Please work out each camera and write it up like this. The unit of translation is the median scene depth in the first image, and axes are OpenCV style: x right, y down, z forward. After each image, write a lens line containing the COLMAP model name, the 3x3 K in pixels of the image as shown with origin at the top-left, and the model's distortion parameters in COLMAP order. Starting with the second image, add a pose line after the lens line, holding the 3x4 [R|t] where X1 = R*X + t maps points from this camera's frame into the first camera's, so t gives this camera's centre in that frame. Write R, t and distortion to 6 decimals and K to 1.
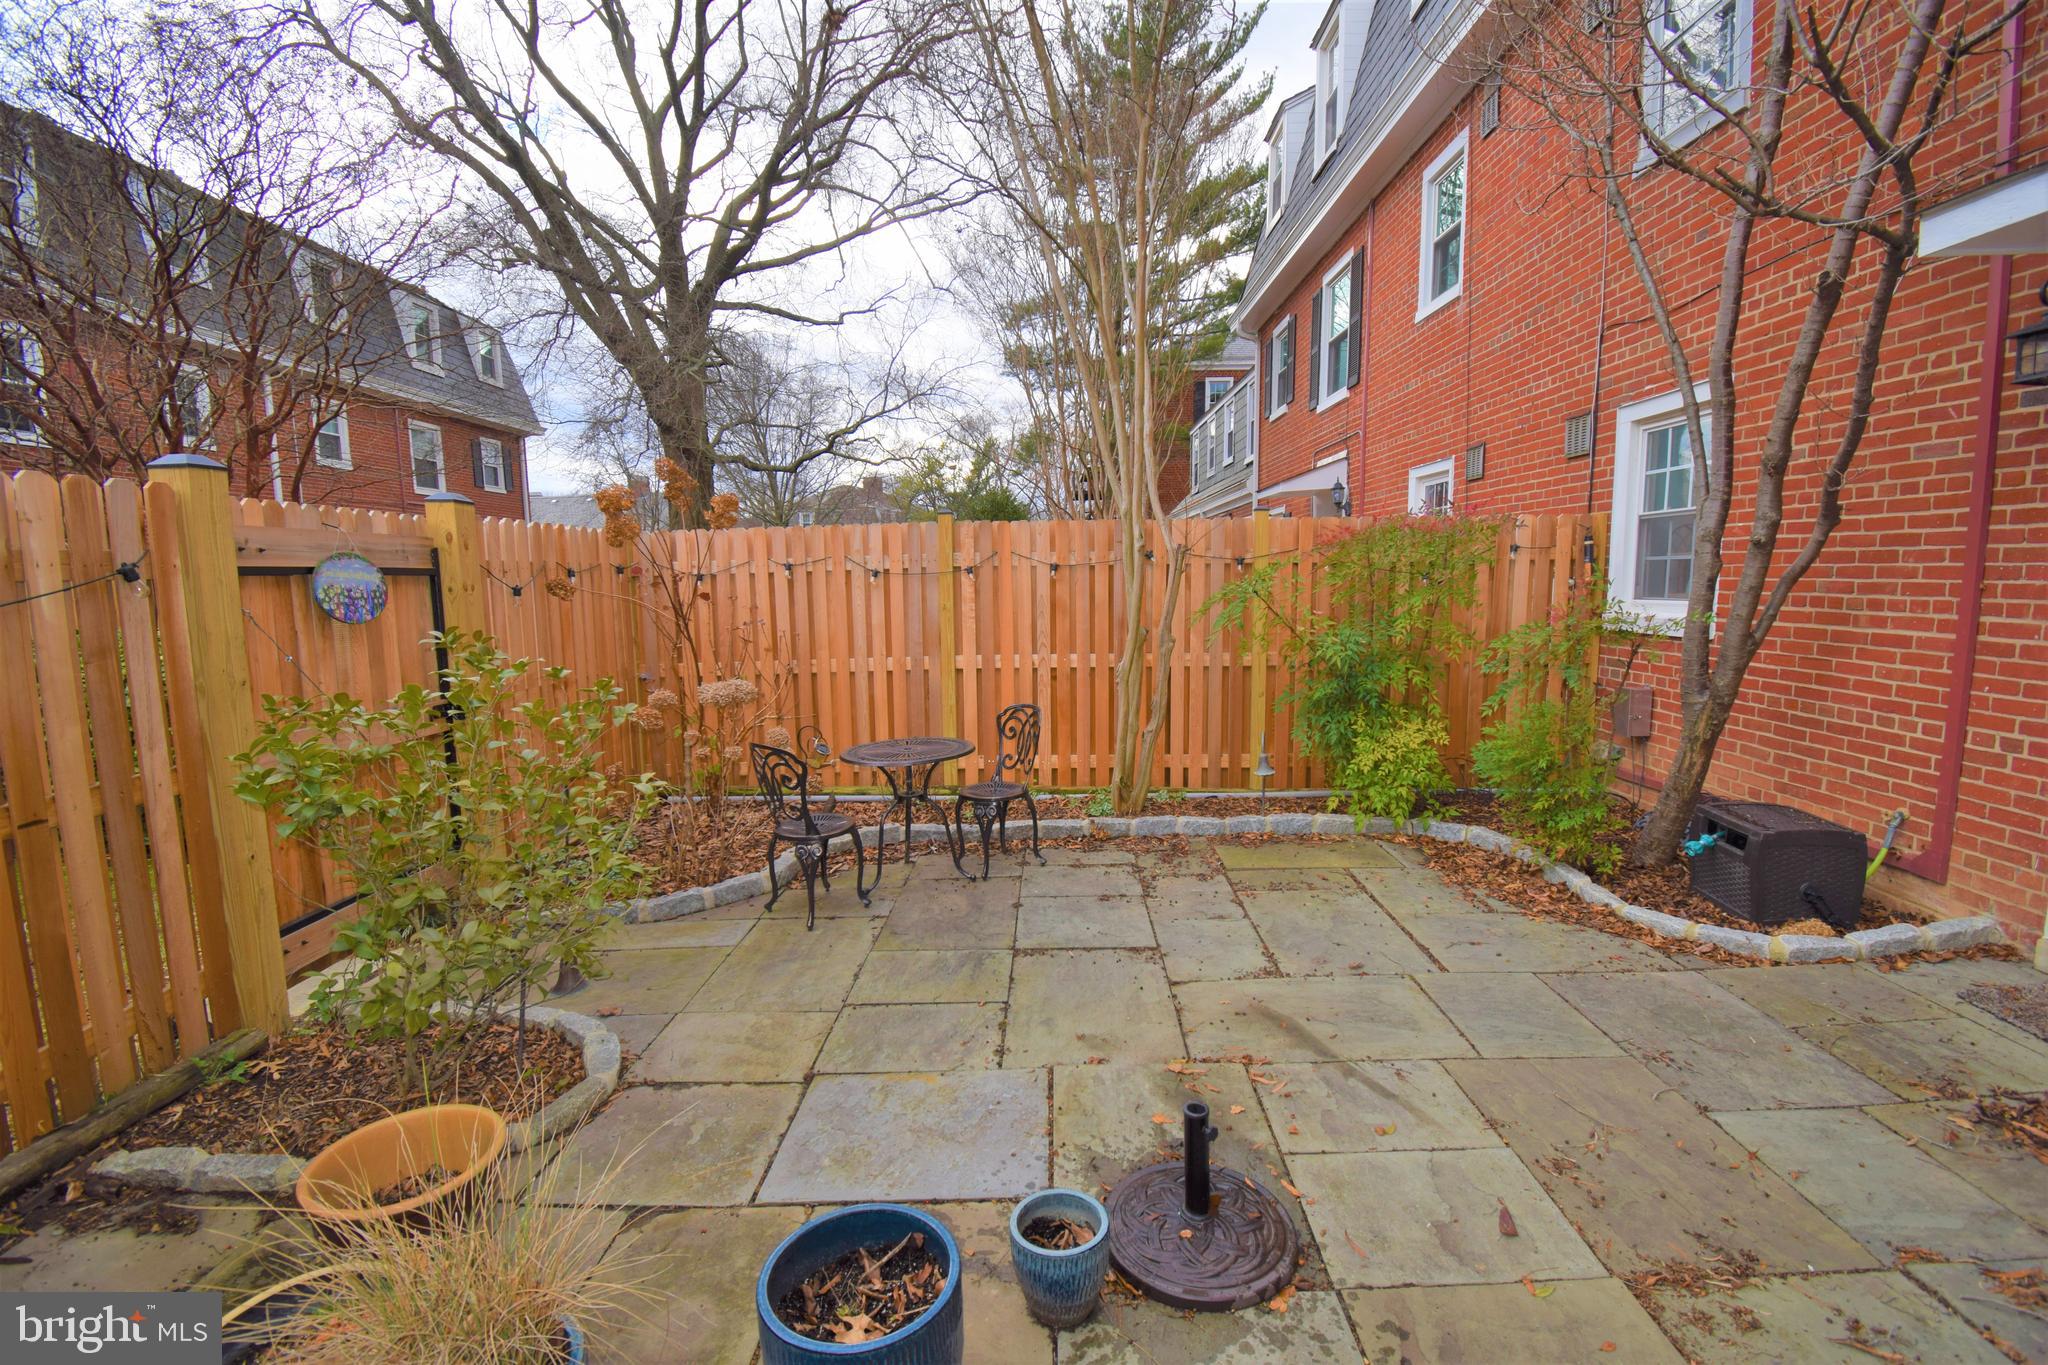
lens RADIAL K [[902.4, 0, 1036.1], [0, 902.4, 685.4], [0, 0, 1]] dist [0.012114, -0.021478]
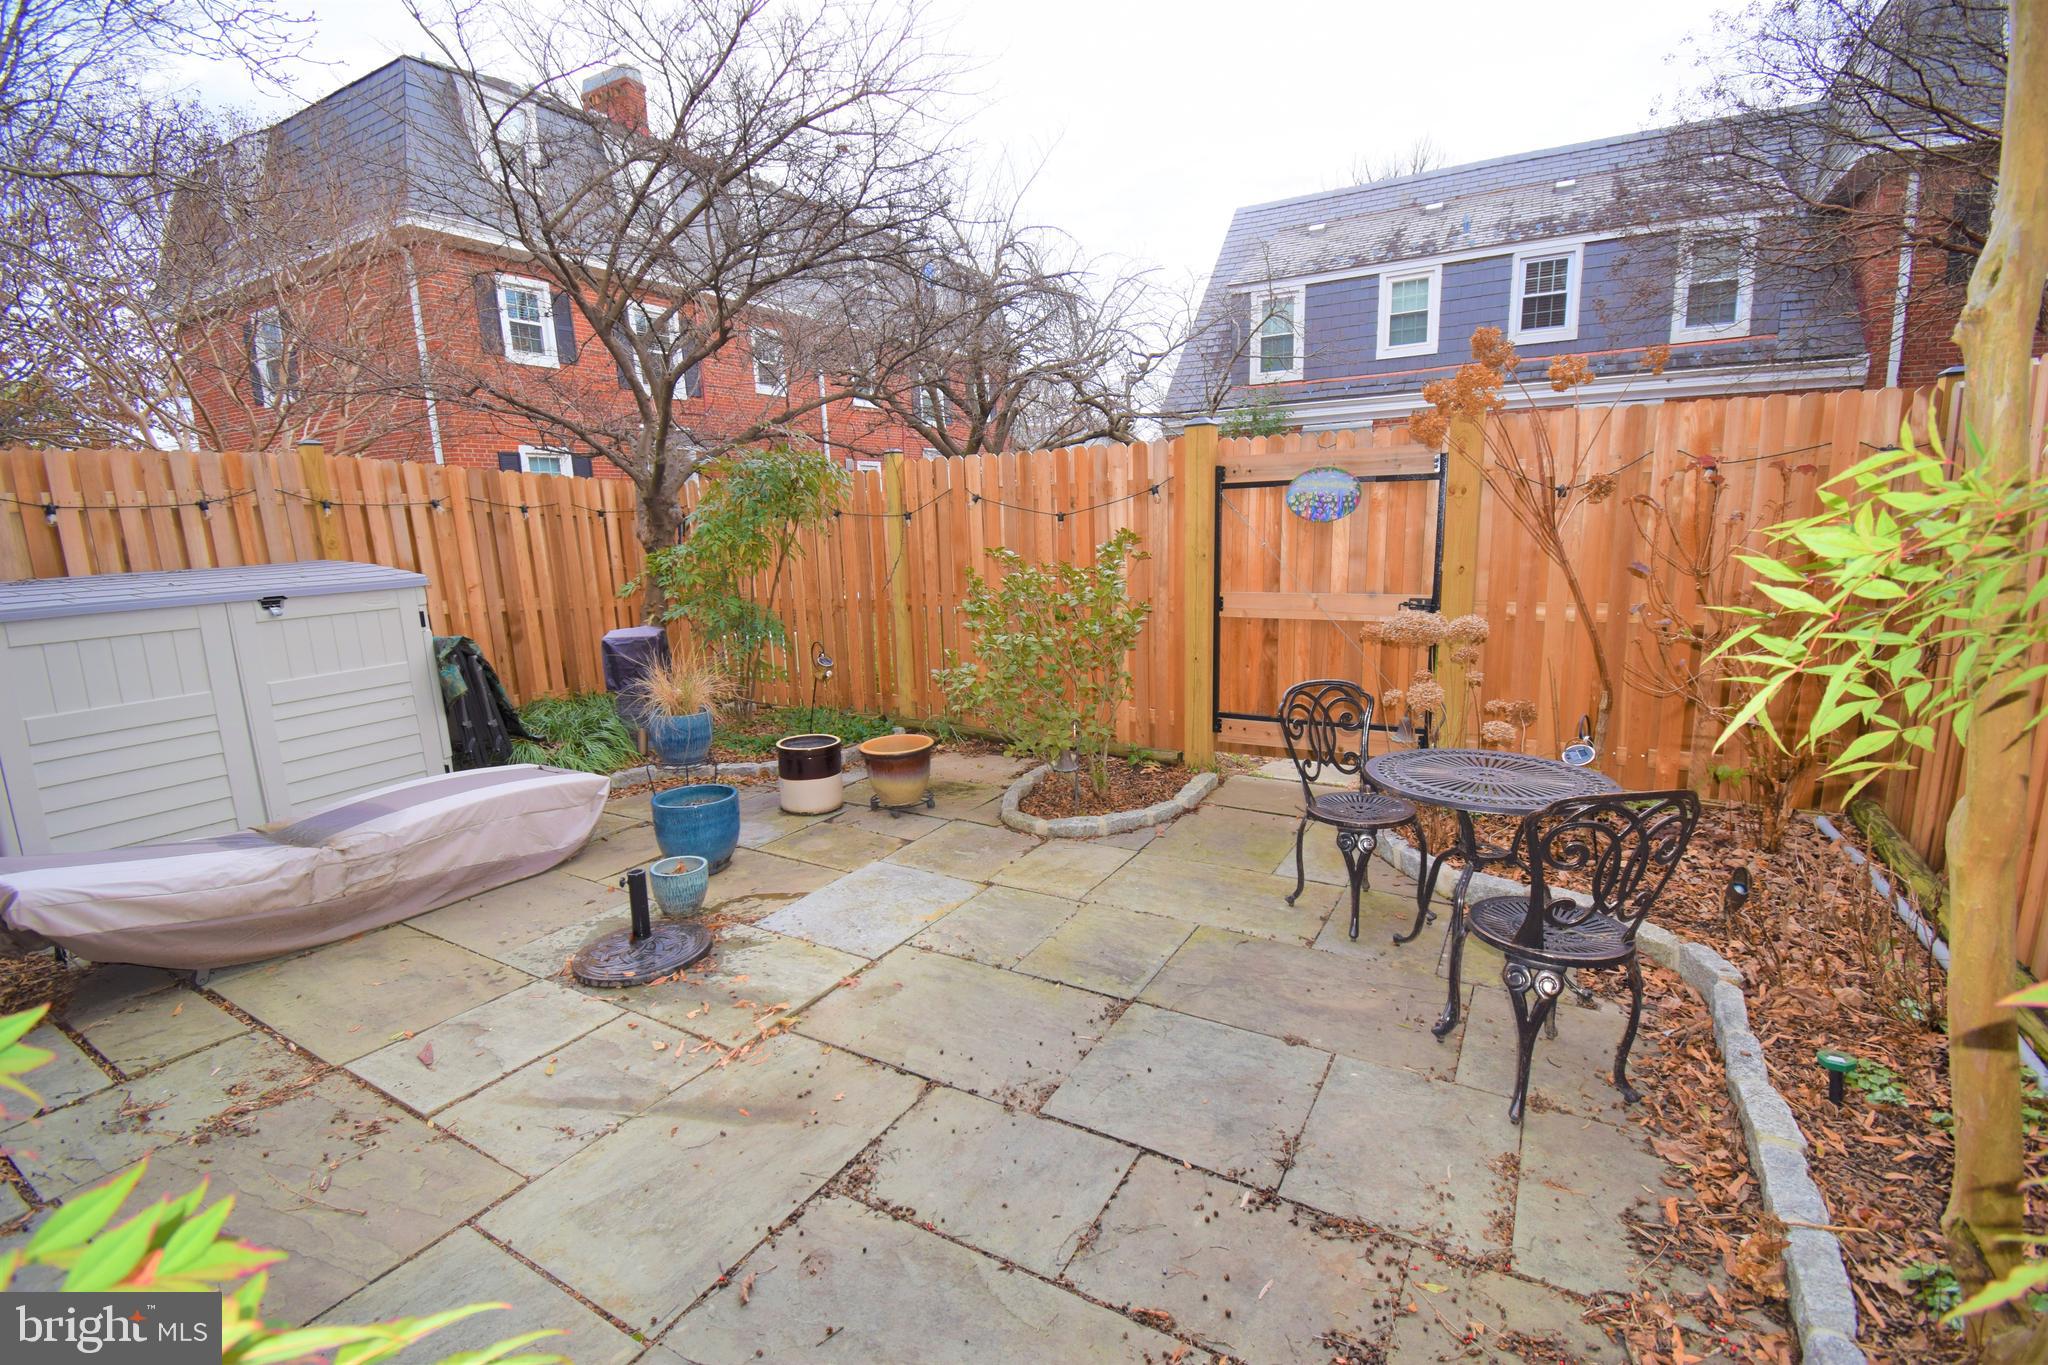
lens RADIAL K [[902.4, 0, 1031.3], [0, 902.4, 692.2], [0, 0, 1]] dist [0.012114, -0.021478]
pose [[-0.485694, 0.199010, -0.851174, 0.650389], [-0.066335, 0.962540, 0.262900, -0.153642], [0.871608, 0.184152, -0.454299, 1.328342]]
